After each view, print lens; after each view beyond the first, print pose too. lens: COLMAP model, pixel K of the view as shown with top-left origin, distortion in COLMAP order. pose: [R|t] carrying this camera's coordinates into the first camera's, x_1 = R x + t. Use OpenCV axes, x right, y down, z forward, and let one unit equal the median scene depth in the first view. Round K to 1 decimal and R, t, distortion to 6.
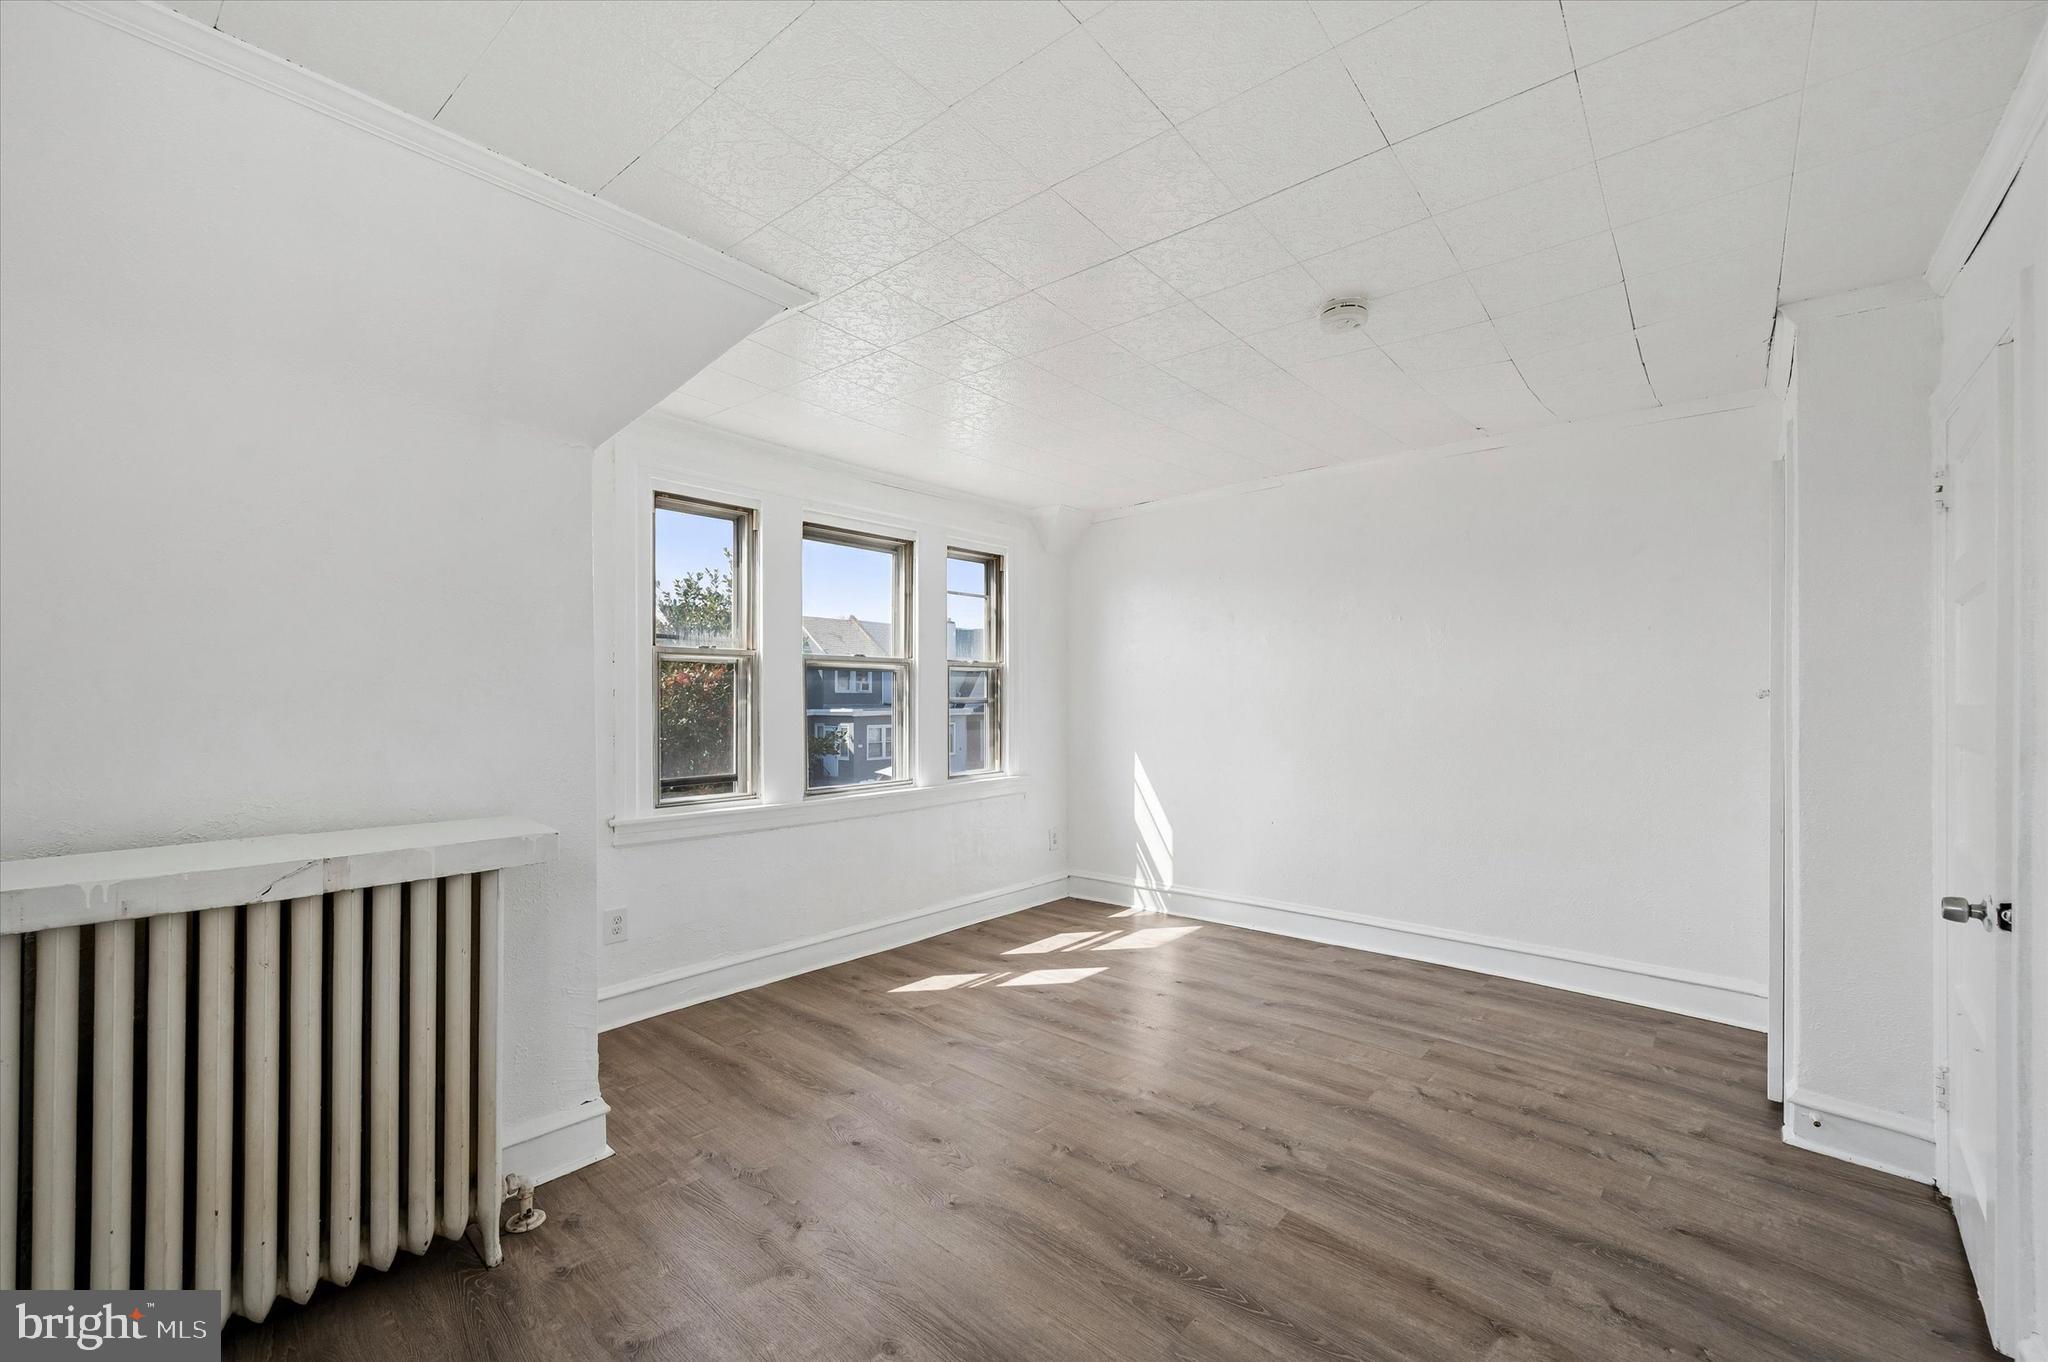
lens RADIAL K [[812.1, 0, 1026.9], [0, 812.1, 693.2], [0, 0, 1]] dist [0.000656, -0.000254]
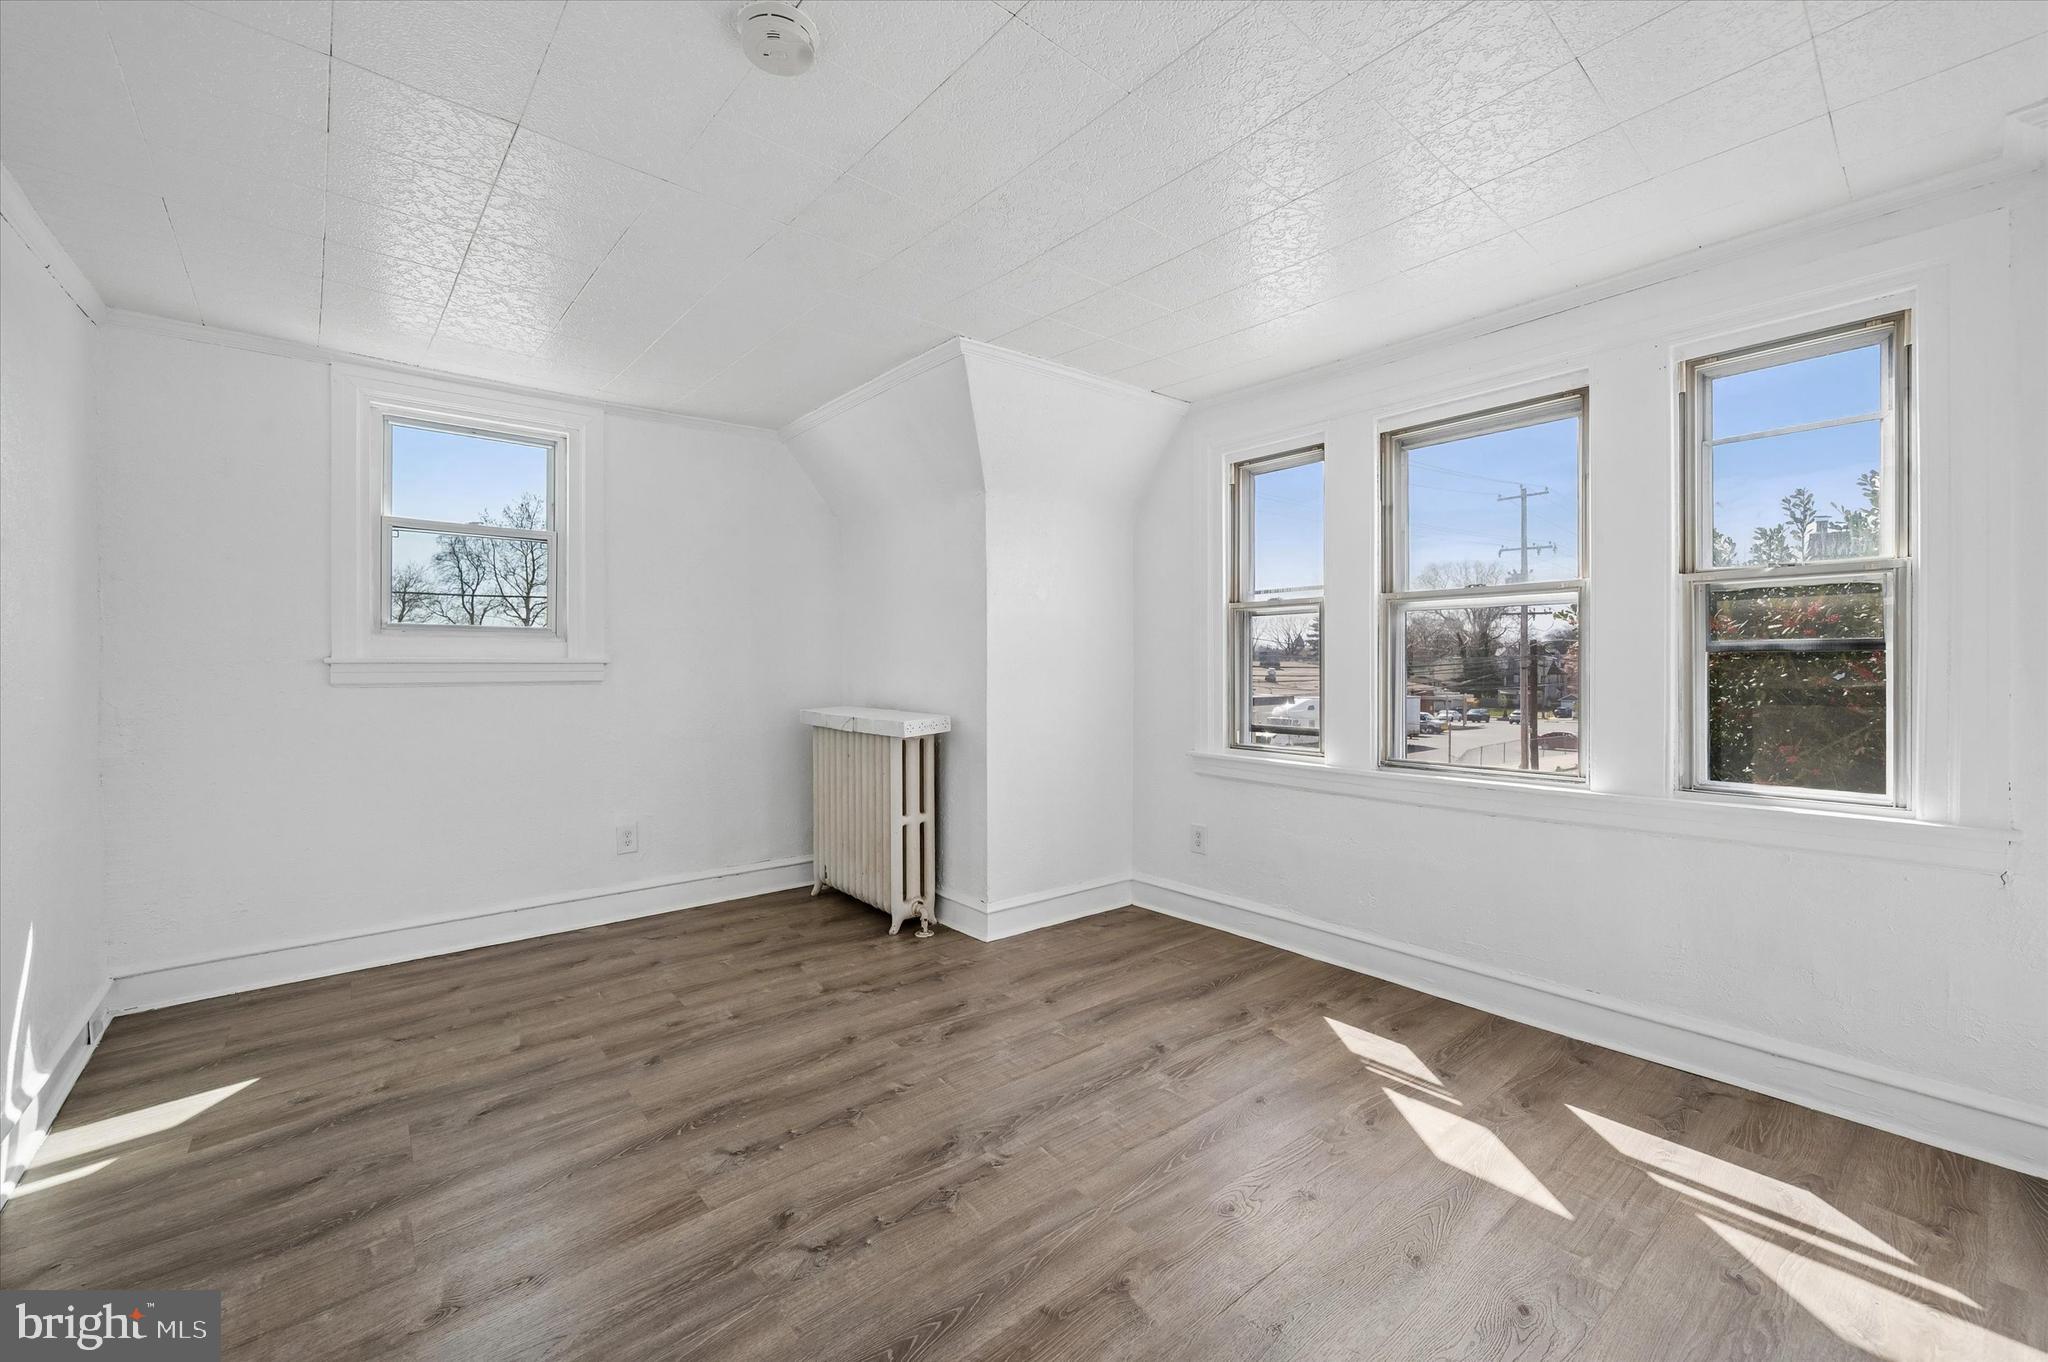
lens RADIAL K [[812.1, 0, 1026.9], [0, 812.1, 669.3], [0, 0, 1]] dist [0.000656, -0.000254]
pose [[-0.143026, 0.004982, -0.989706, 0.653006], [0.008766, 0.999954, 0.003767, 0.025254], [0.989680, -0.008137, -0.143063, 0.837253]]
